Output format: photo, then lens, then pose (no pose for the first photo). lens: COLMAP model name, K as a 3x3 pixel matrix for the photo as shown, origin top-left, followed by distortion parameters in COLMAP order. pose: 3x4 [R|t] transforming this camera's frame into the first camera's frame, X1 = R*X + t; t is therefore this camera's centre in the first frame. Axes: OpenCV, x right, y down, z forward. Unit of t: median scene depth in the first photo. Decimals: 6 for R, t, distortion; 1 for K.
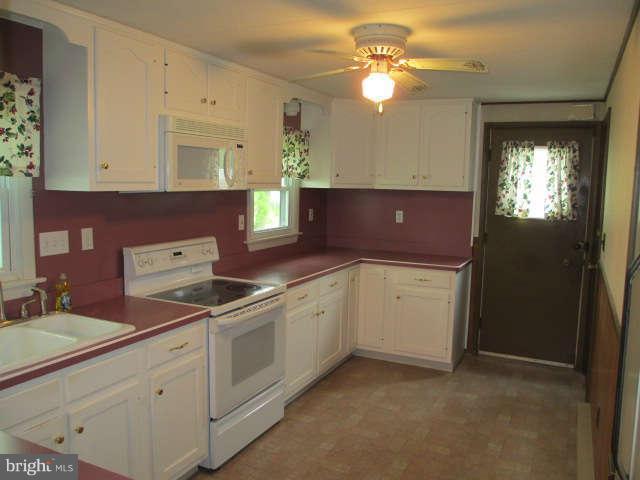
lens RADIAL K [[535.7, 0, 322.4], [0, 535.7, 240.1], [0, 0, 1]] dist [-0.058053, 0.005477]
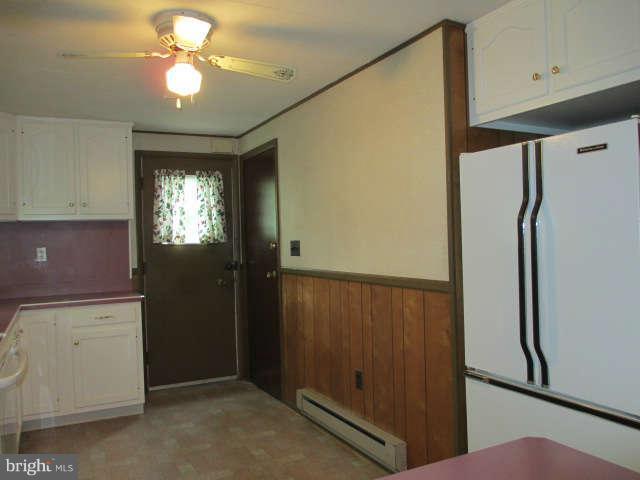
lens RADIAL K [[535.7, 0, 322.3], [0, 535.7, 239.0], [0, 0, 1]] dist [-0.058053, 0.005477]
pose [[0.601076, -0.042998, 0.798034, -0.284901], [0.135750, 0.989534, -0.048931, 0.037124], [-0.787578, 0.137745, 0.600623, 0.166561]]
